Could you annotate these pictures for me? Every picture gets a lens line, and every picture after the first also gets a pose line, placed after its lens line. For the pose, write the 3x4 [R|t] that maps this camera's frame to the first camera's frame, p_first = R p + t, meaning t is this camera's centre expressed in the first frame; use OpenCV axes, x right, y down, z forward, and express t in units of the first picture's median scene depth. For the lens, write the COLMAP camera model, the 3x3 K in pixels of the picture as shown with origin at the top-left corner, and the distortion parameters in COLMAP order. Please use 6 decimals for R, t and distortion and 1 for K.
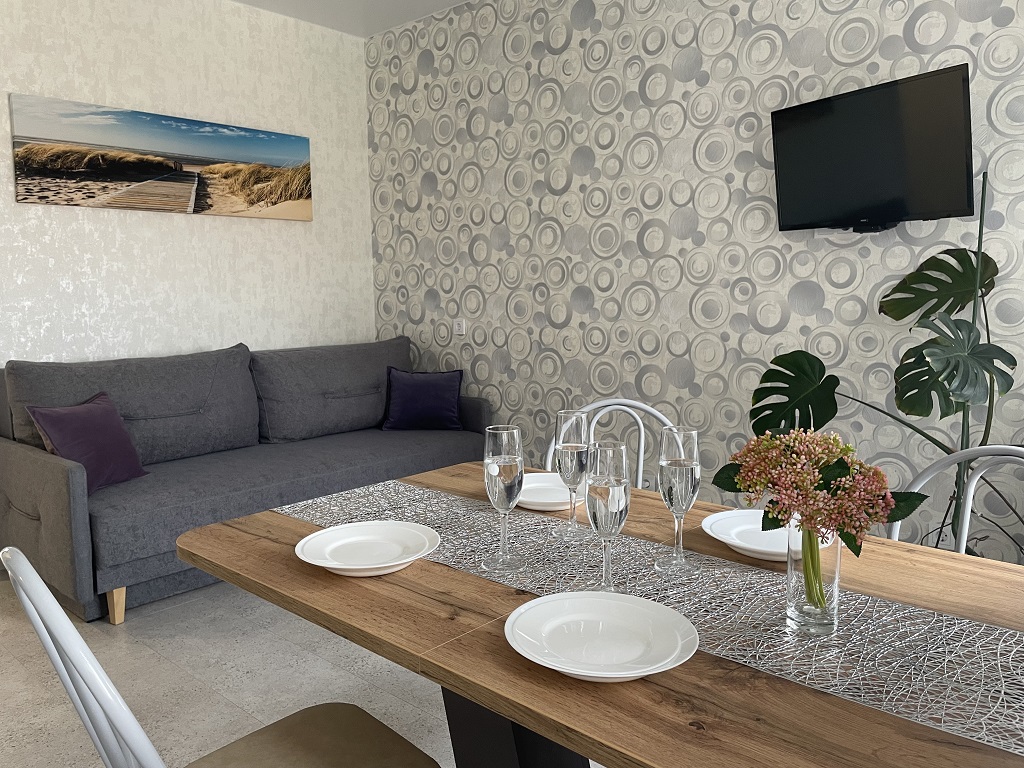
lens RADIAL K [[773.4, 0, 506.7], [0, 773.4, 393.4], [0, 0, 1]] dist [0.091869, -0.123595]
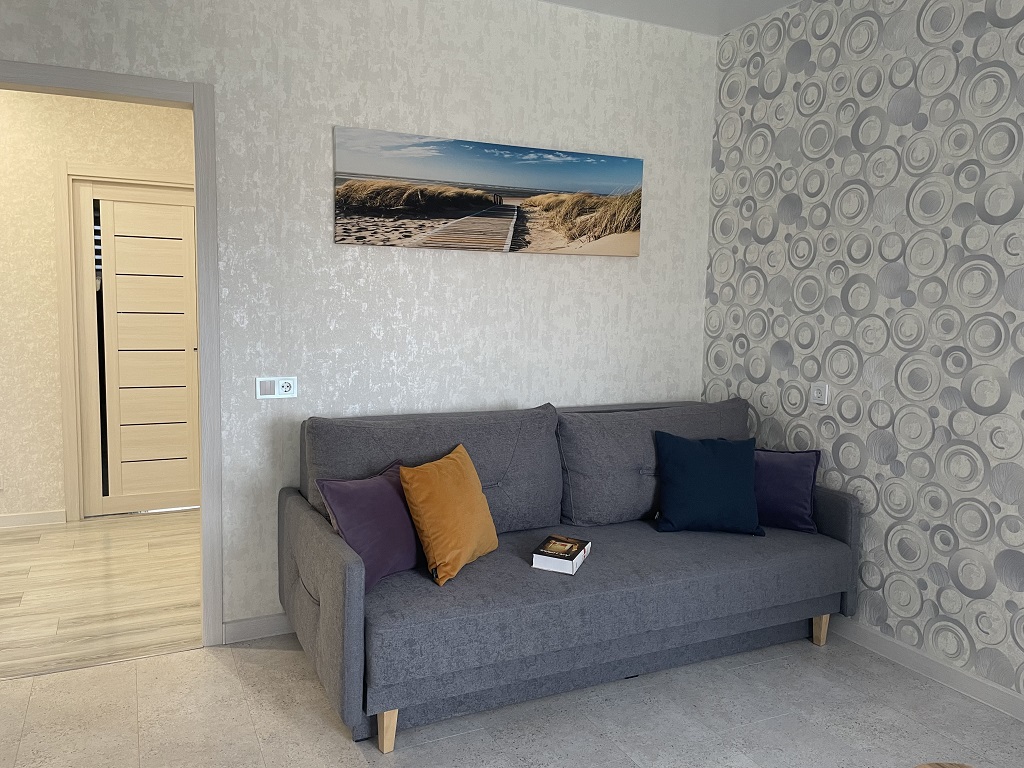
lens RADIAL K [[773.4, 0, 517.1], [0, 773.4, 382.7], [0, 0, 1]] dist [0.091869, -0.123595]
pose [[0.931235, 0.061276, -0.359230, -0.066470], [-0.071758, 0.997295, -0.015904, -0.067457], [0.357284, 0.040588, 0.933113, 0.187690]]
